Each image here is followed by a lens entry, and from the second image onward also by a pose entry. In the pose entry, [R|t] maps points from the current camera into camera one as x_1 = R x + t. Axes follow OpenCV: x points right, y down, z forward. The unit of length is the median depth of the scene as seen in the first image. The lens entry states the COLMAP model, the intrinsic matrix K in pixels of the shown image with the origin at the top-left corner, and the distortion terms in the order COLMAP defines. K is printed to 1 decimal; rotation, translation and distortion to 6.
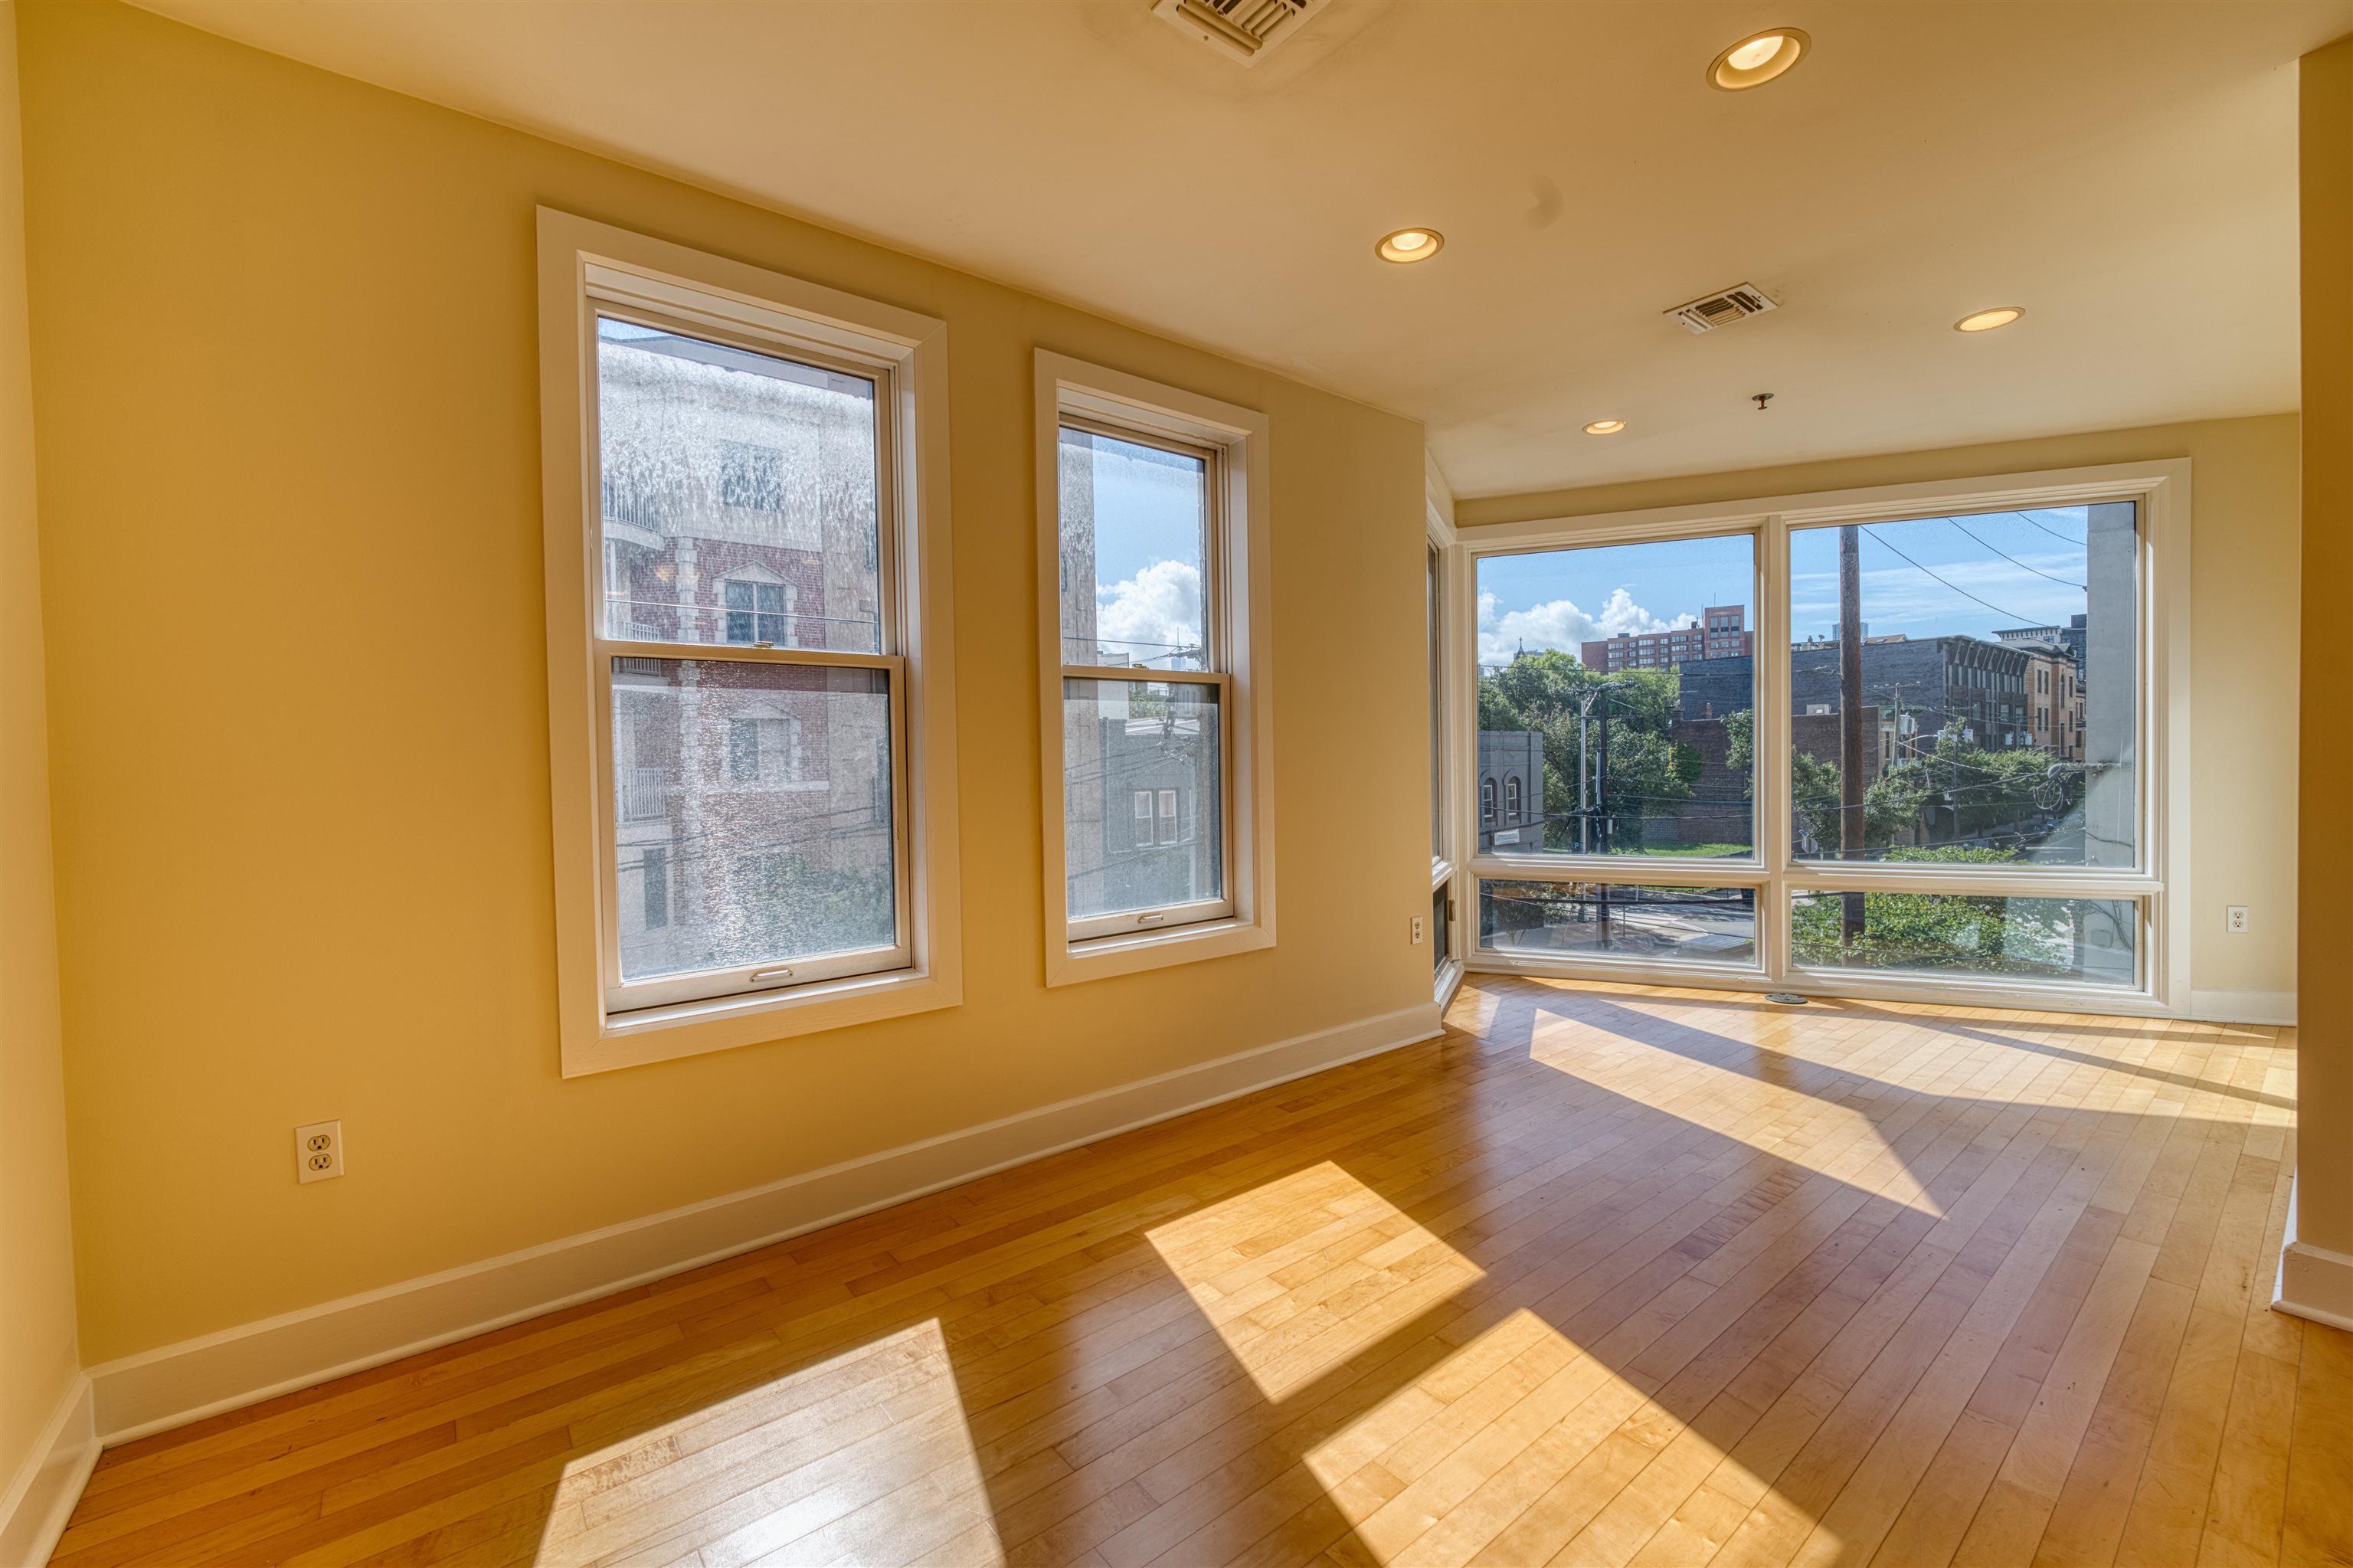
lens RADIAL K [[964.2, 0, 1185.6], [0, 964.2, 781.7], [0, 0, 1]] dist [0.000604, -0.006562]
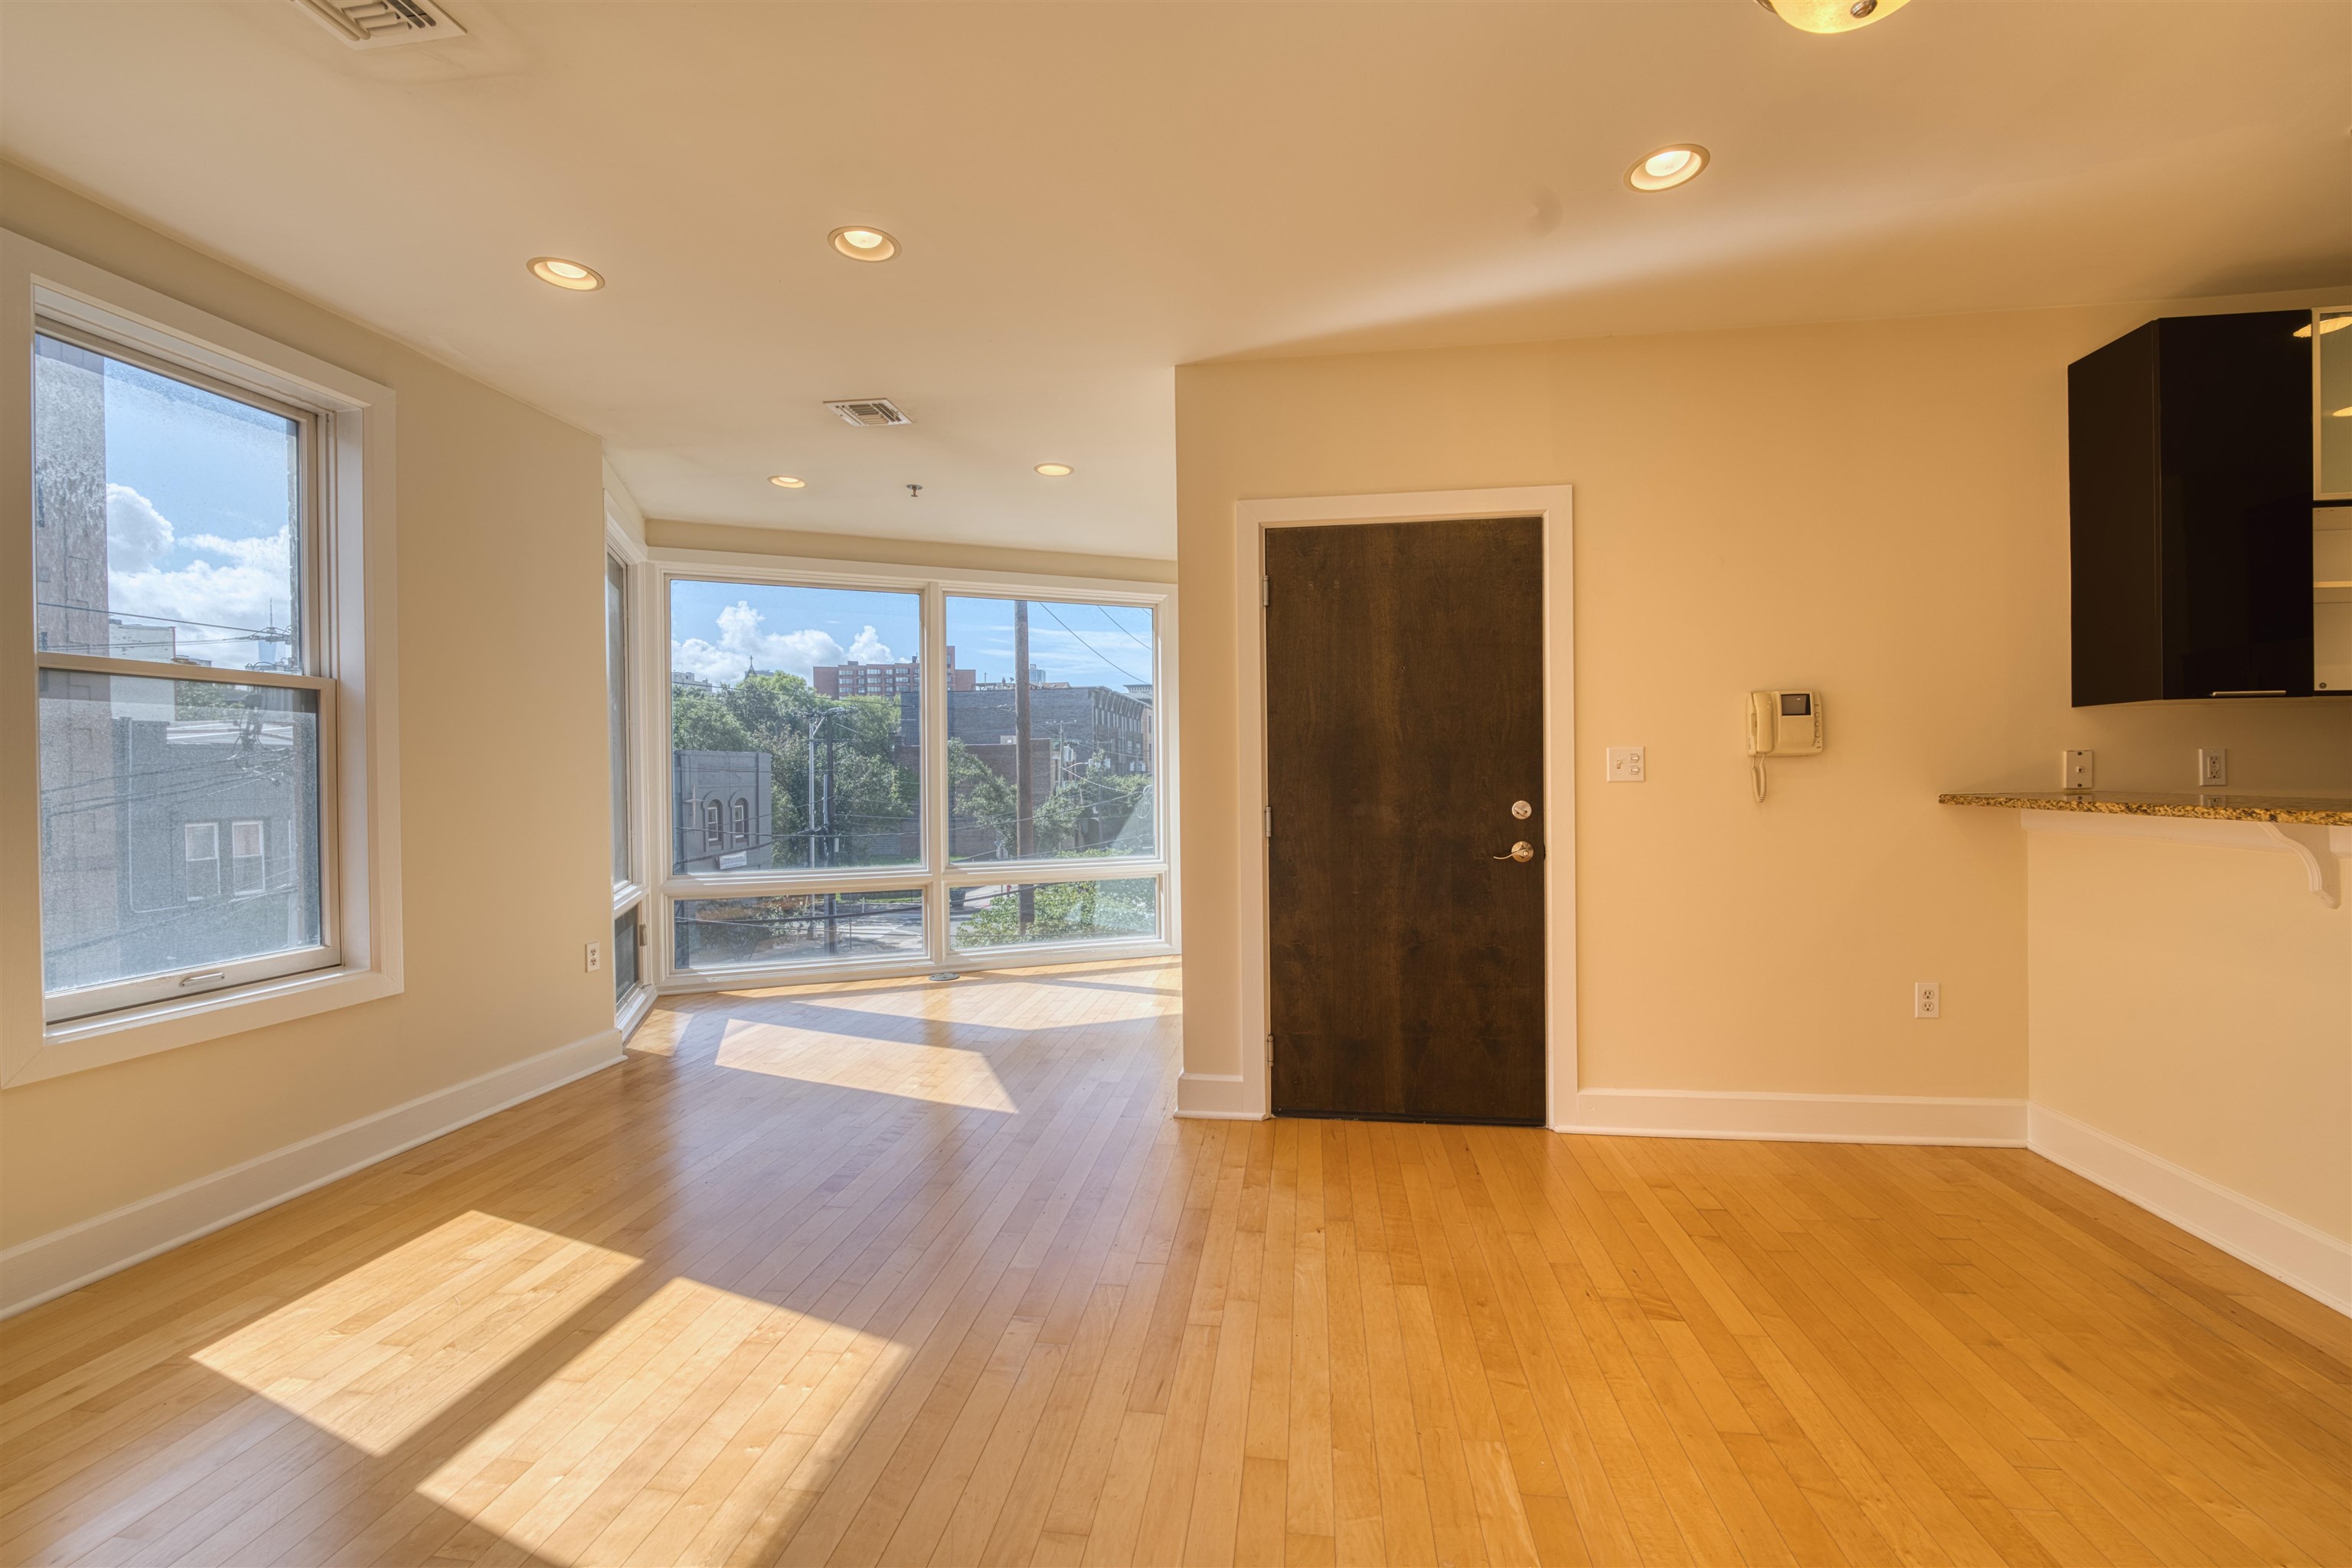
lens RADIAL K [[952.9, 0, 1184.7], [0, 952.9, 782.2], [0, 0, 1]] dist [-0.001125, -0.005456]
pose [[0.724770, 0.002820, 0.688985, 0.010241], [0.011989, 0.999789, -0.016703, 0.001714], [-0.688887, 0.020366, 0.724583, -0.096811]]
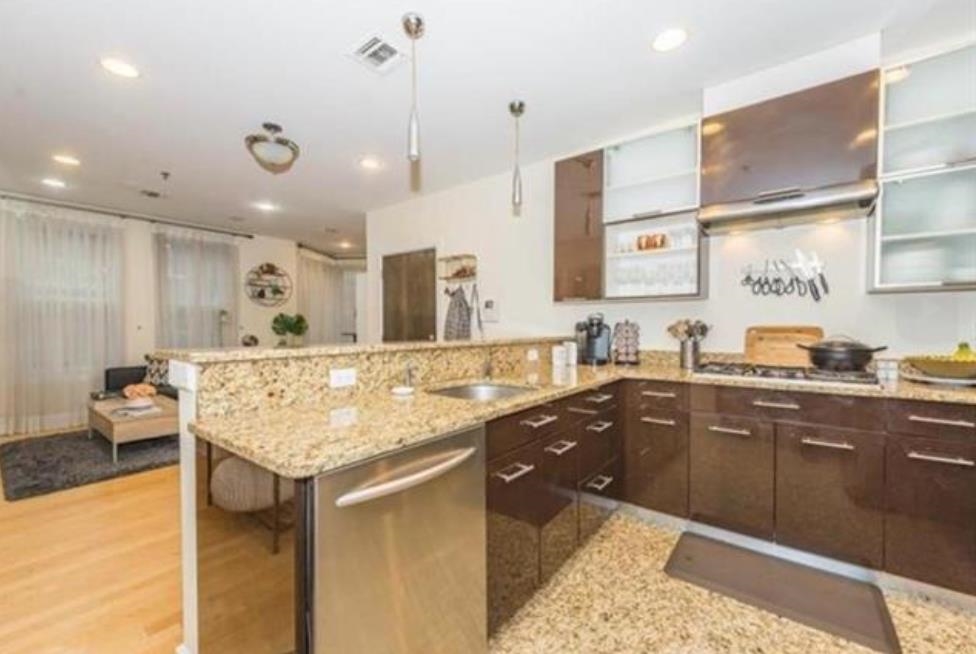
lens RADIAL K [[397.0, 0, 479.6], [0, 397.0, 332.3], [0, 0, 1]] dist [0.000786, 0.000114]
pose [[0.974373, 0.013832, 0.224511, 0.586331], [-0.011874, 0.999879, -0.010066, 0.006959], [-0.224623, 0.007142, 0.974420, -0.727372]]
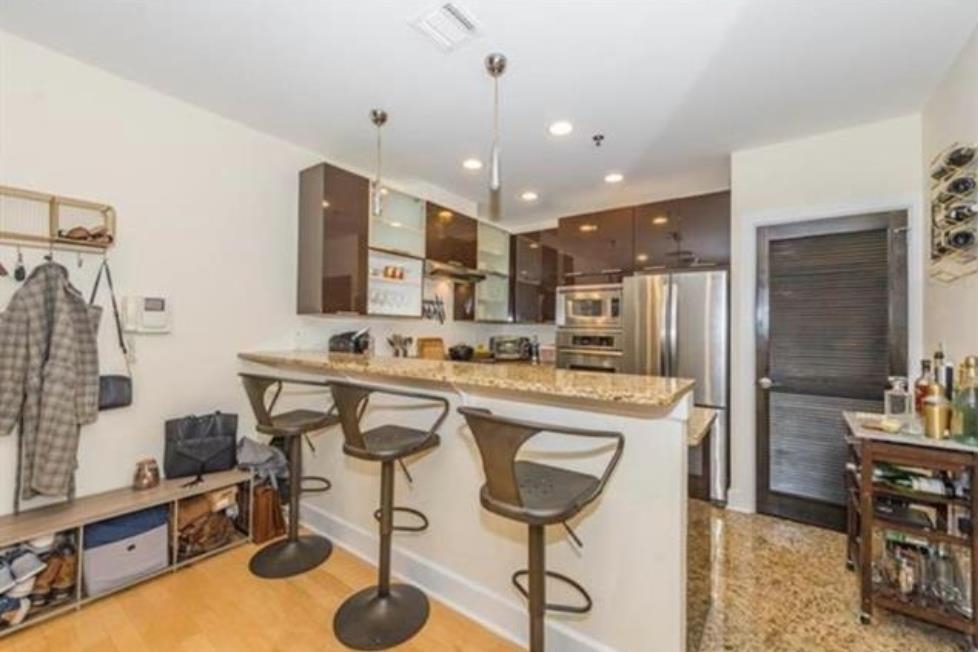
lens RADIAL K [[395.5, 0, 492.4], [0, 395.5, 324.8], [0, 0, 1]] dist [-0.002639, -0.004231]
pose [[-0.266714, 0.028575, 0.963352, 0.202128], [0.010822, 0.999586, -0.026654, -0.016755], [-0.963715, 0.003317, -0.266913, -0.185821]]
